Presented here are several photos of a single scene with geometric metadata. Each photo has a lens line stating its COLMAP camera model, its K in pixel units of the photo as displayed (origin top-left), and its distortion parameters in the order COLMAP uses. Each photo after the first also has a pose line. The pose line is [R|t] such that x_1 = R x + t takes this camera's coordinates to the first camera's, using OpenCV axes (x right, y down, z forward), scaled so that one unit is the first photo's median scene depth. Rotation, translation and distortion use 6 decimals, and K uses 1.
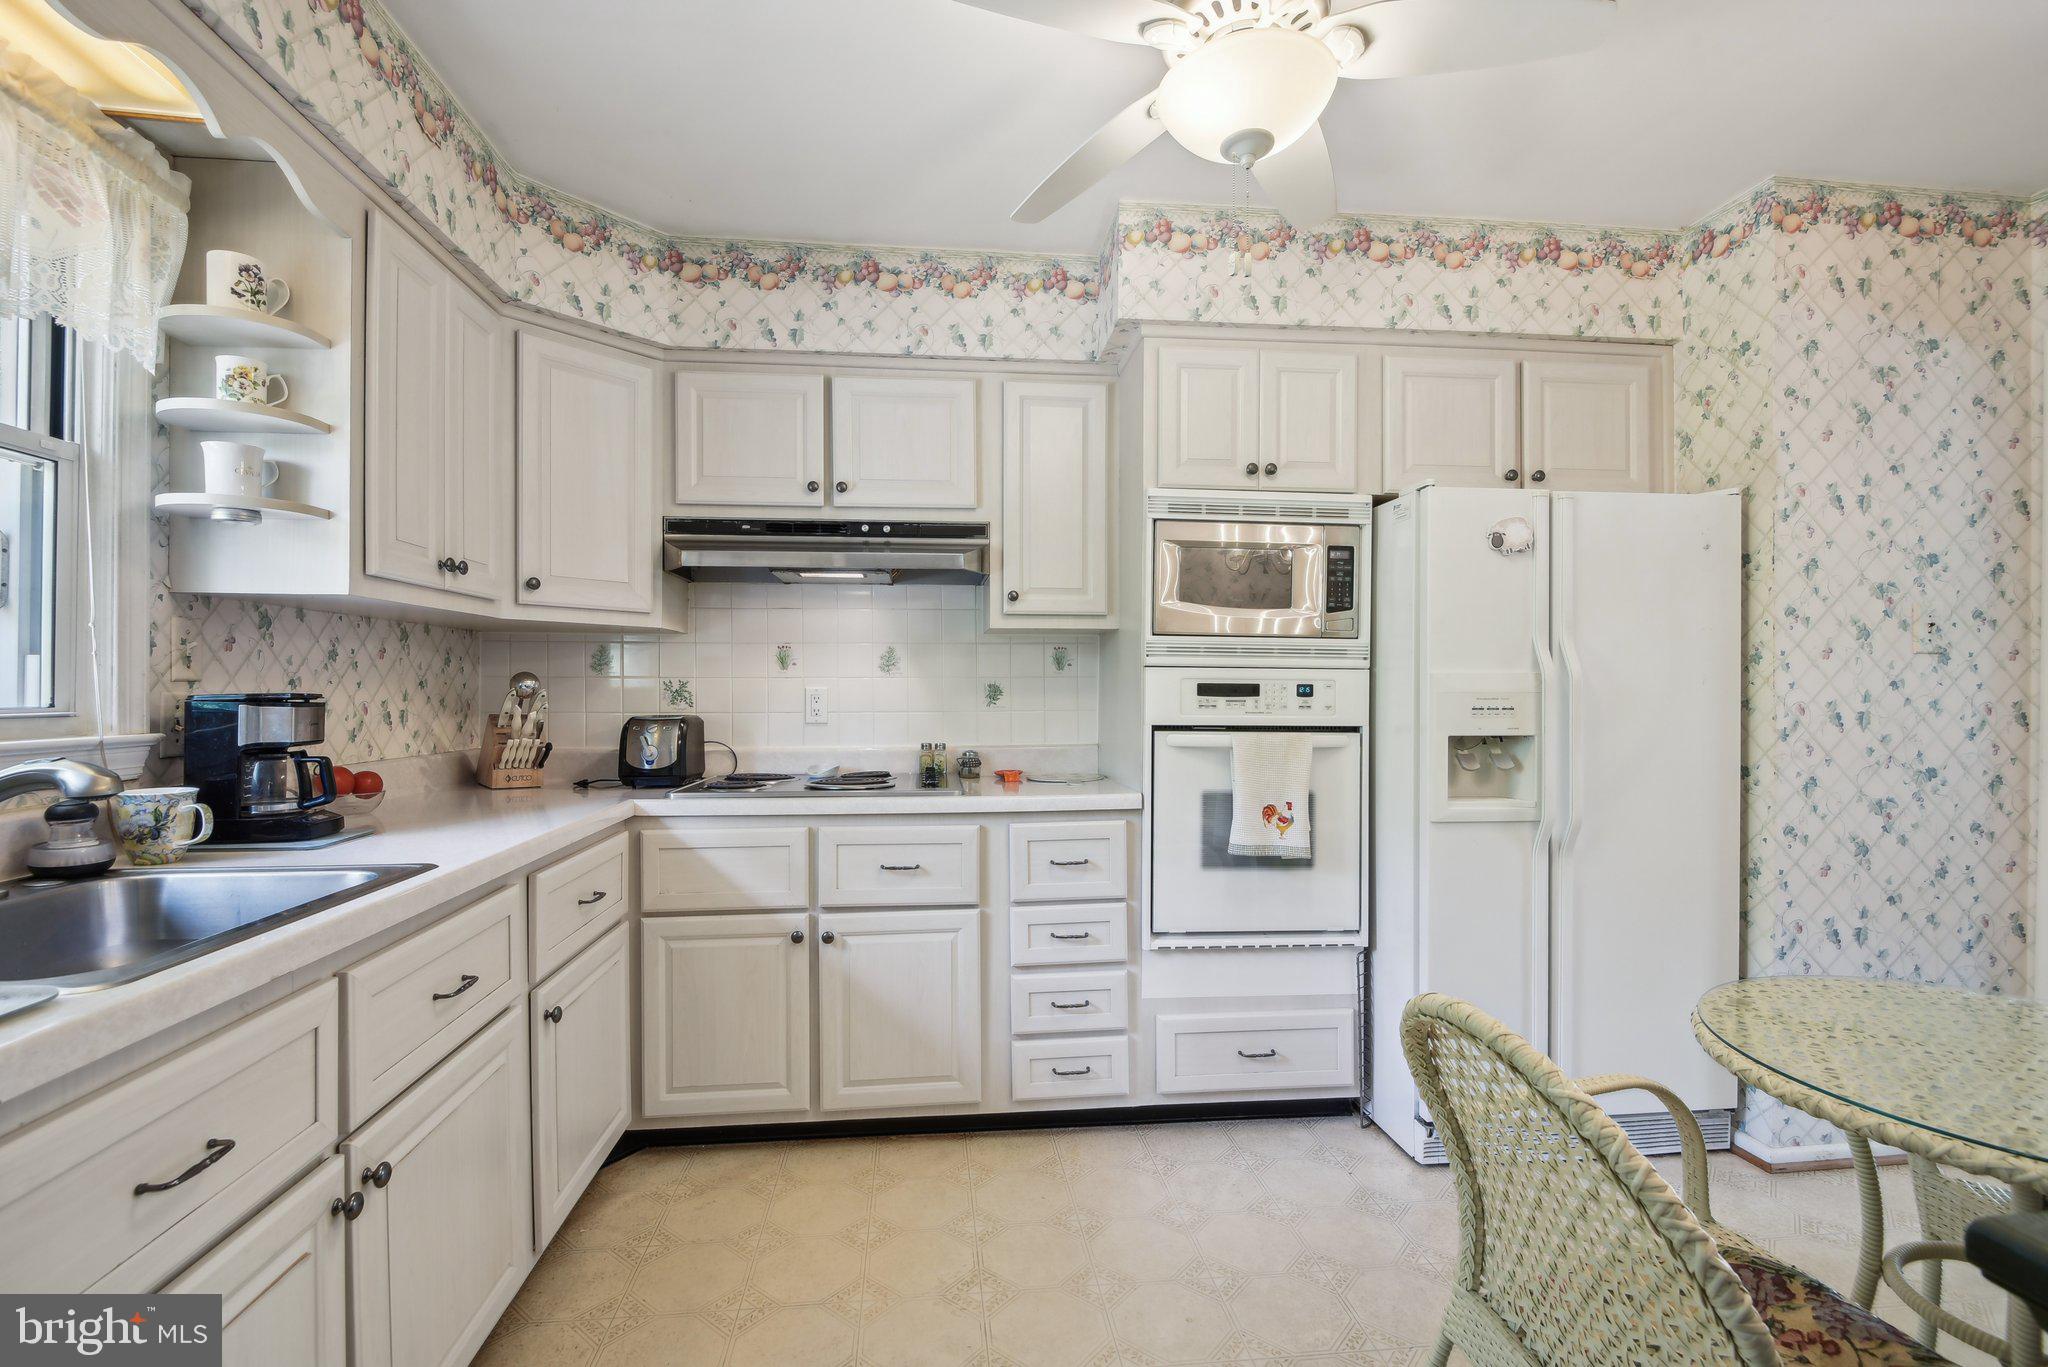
lens RADIAL K [[942.3, 0, 1024.2], [0, 942.3, 676.2], [0, 0, 1]] dist [-0.006445, -0.003748]
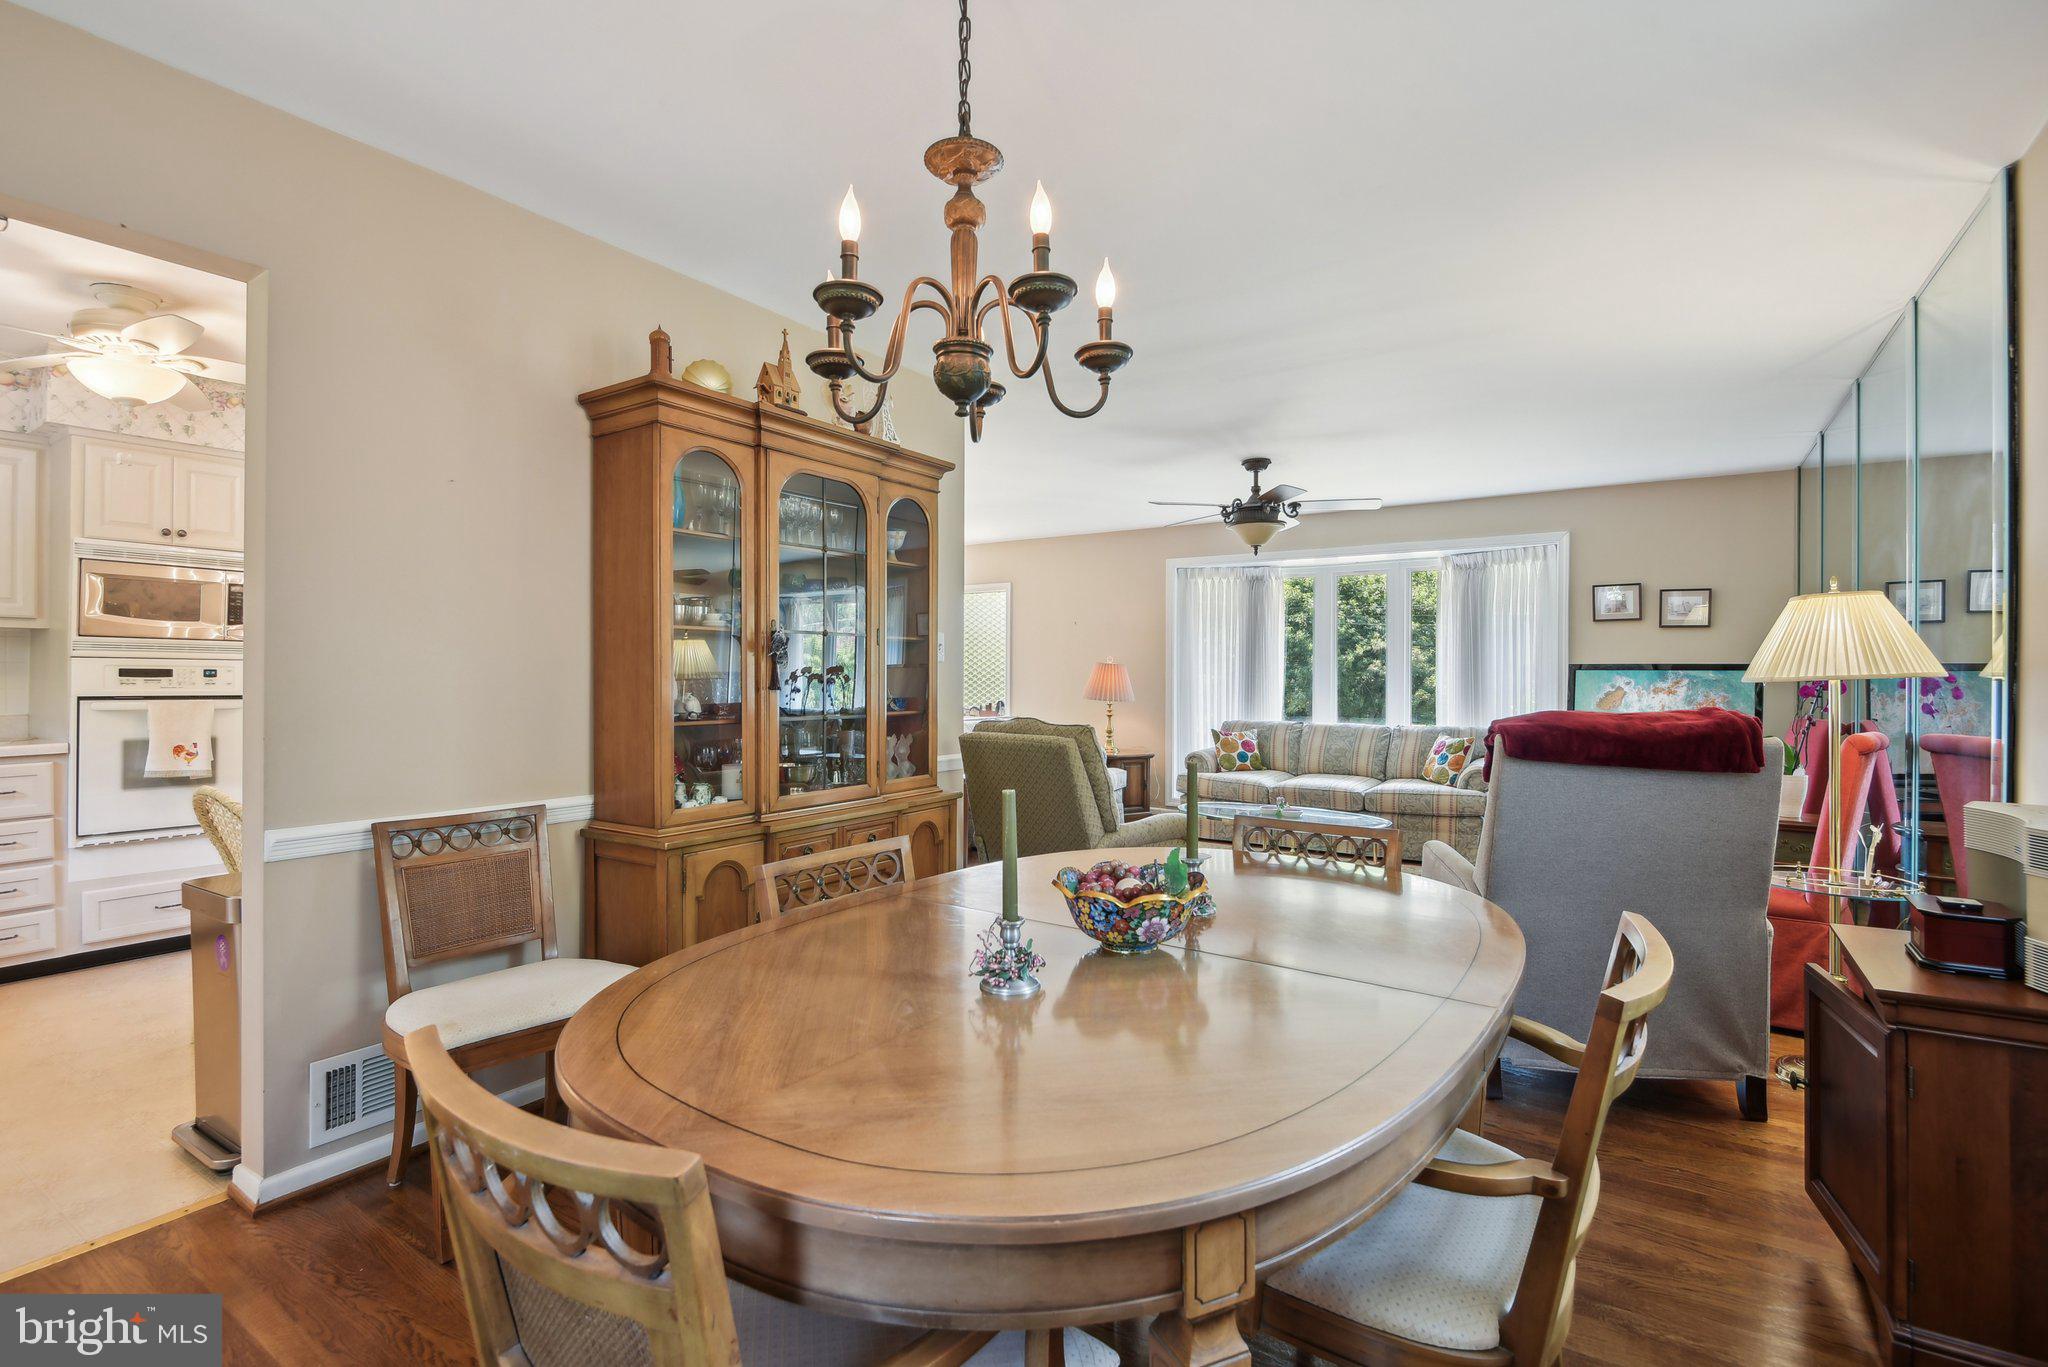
lens RADIAL K [[942.3, 0, 1022.8], [0, 942.3, 671.3], [0, 0, 1]] dist [-0.006445, -0.003748]
pose [[0.629429, 0.003250, 0.777051, -0.067556], [-0.005311, 0.999986, 0.000120, 0.004270], [-0.777040, -0.004202, 0.629437, -1.080036]]
